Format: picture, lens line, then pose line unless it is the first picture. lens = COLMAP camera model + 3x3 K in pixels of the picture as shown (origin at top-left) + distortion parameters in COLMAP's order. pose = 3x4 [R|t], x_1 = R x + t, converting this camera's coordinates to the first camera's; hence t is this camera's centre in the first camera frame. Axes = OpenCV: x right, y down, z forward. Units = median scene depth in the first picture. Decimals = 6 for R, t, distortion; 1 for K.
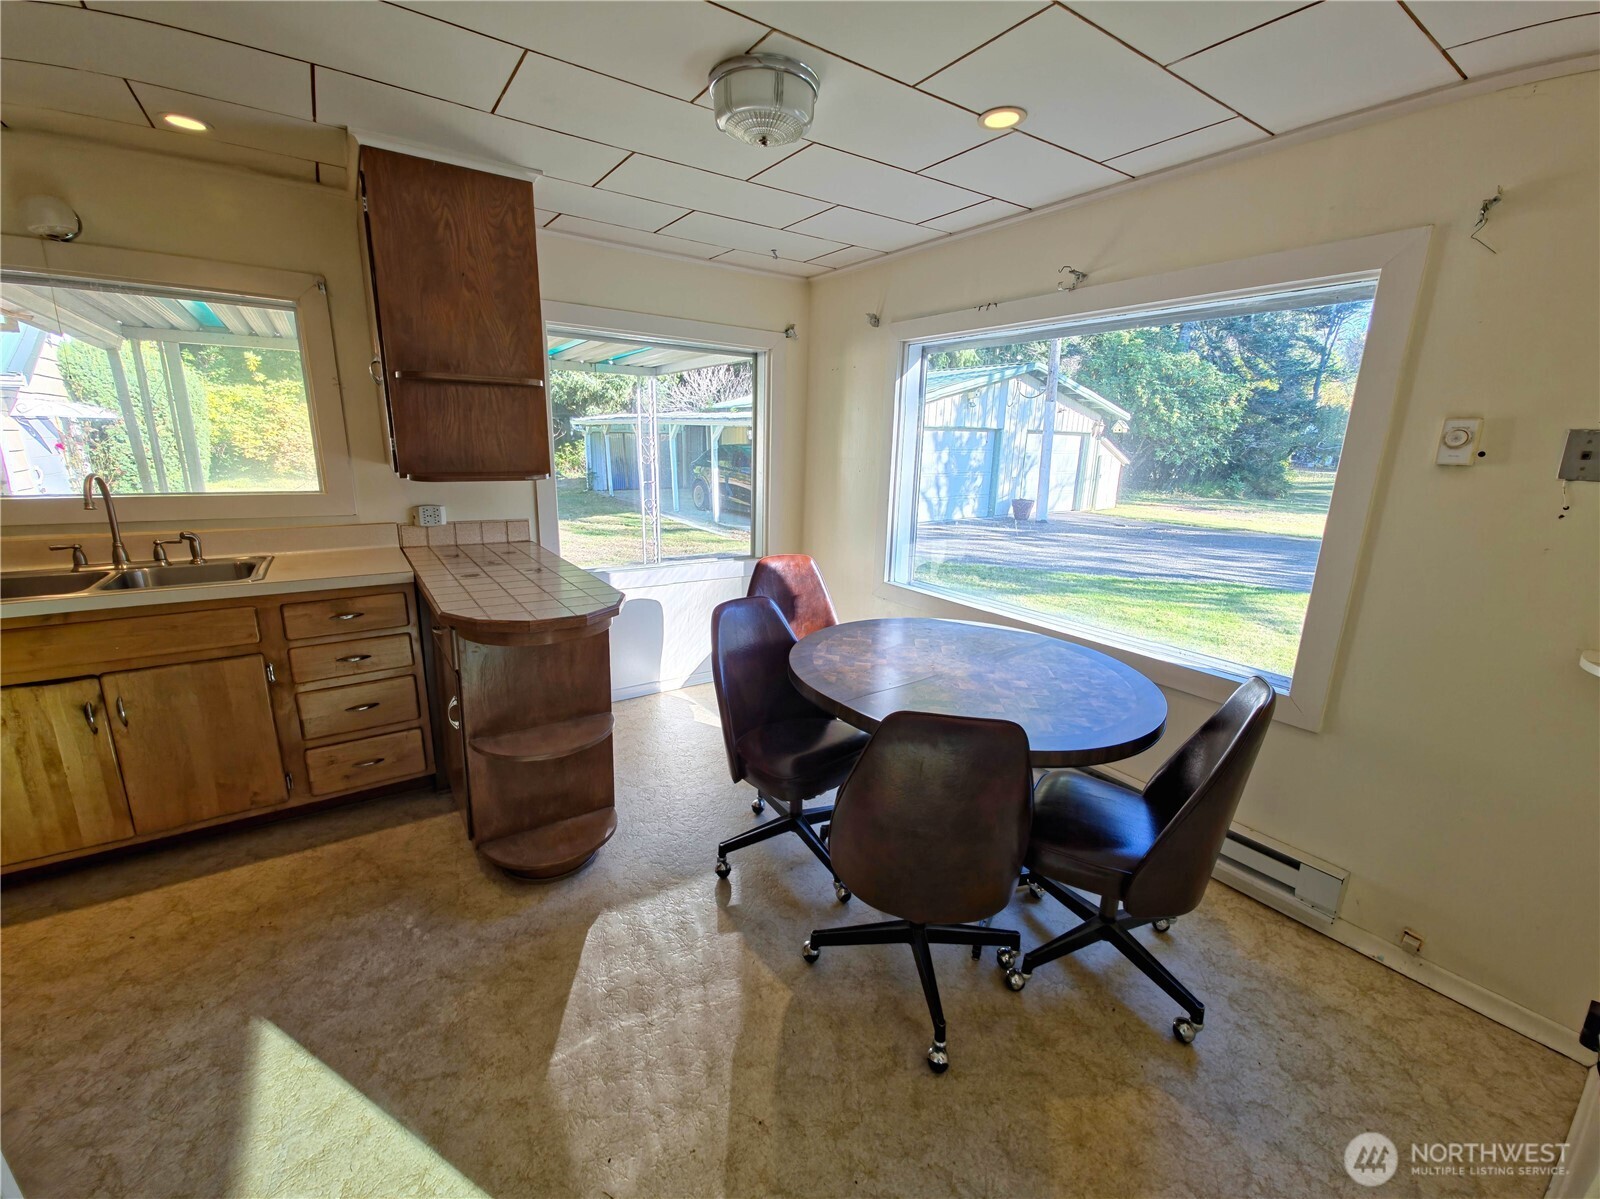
lens RADIAL K [[647.9, 0, 783.8], [0, 647.9, 586.7], [0, 0, 1]] dist [0.010027, -0.005338]
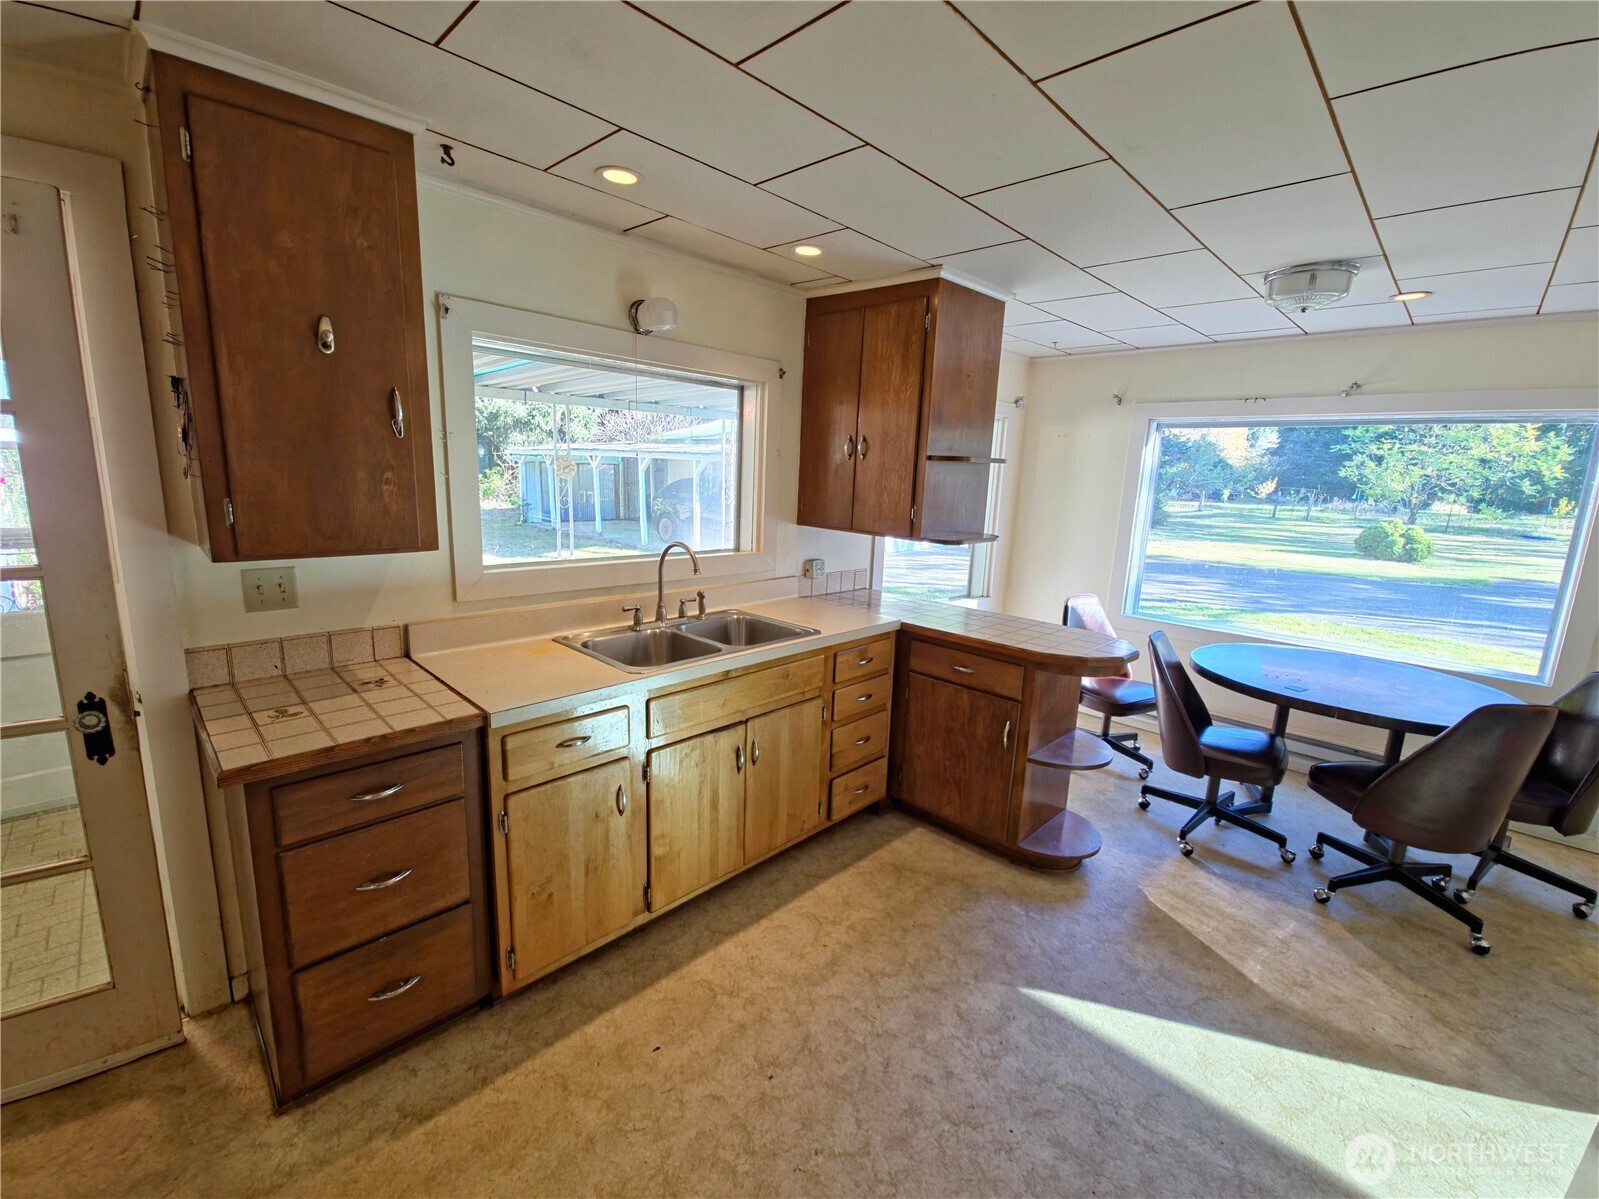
lens RADIAL K [[647.5, 0, 806.4], [0, 647.5, 596.2], [0, 0, 1]] dist [0.010027, -0.005338]
pose [[0.982671, -0.025964, 0.183533, -0.941817], [0.030980, 0.999219, -0.024517, -0.043125], [-0.182753, 0.029778, 0.982708, -0.114398]]
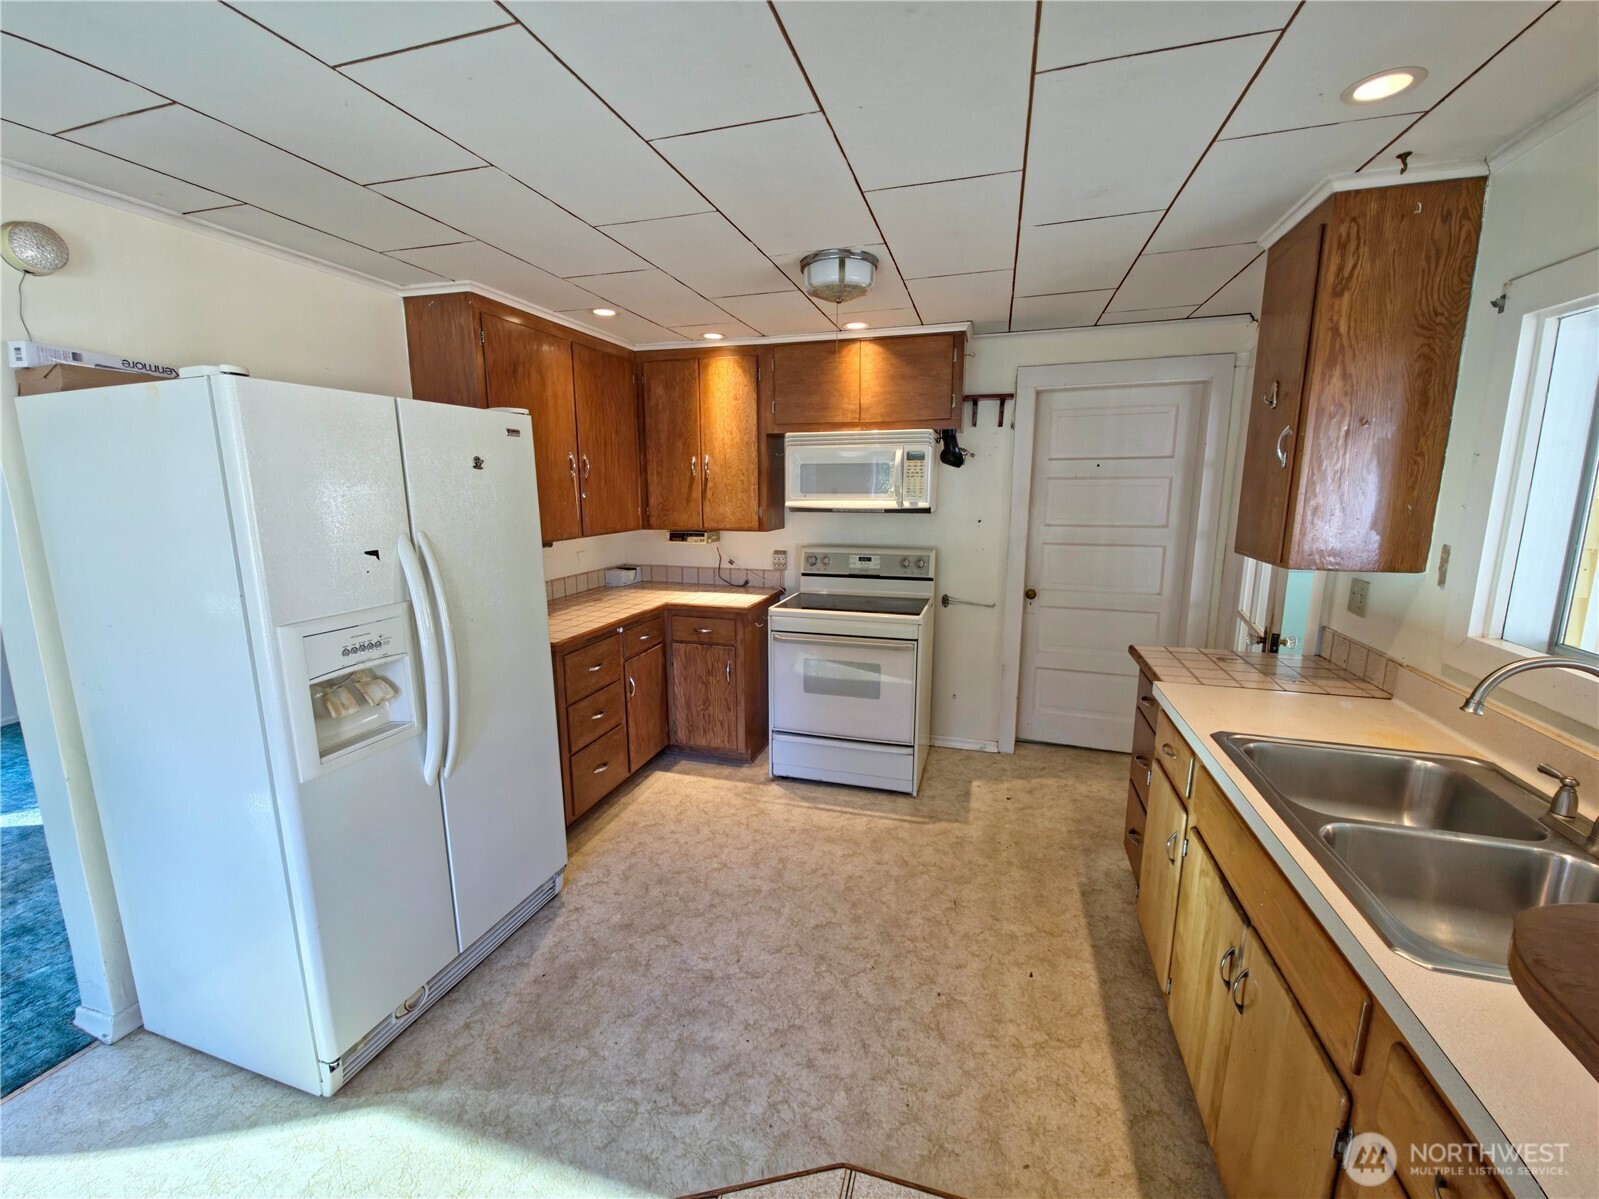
lens RADIAL K [[647.5, 0, 795.2], [0, 647.5, 596.2], [0, 0, 1]] dist [0.010027, -0.005338]
pose [[-0.778667, 0.087959, -0.621241, -0.260374], [-0.162607, 0.928007, 0.335205, -0.259469], [0.606000, 0.362031, -0.708306, 0.874887]]
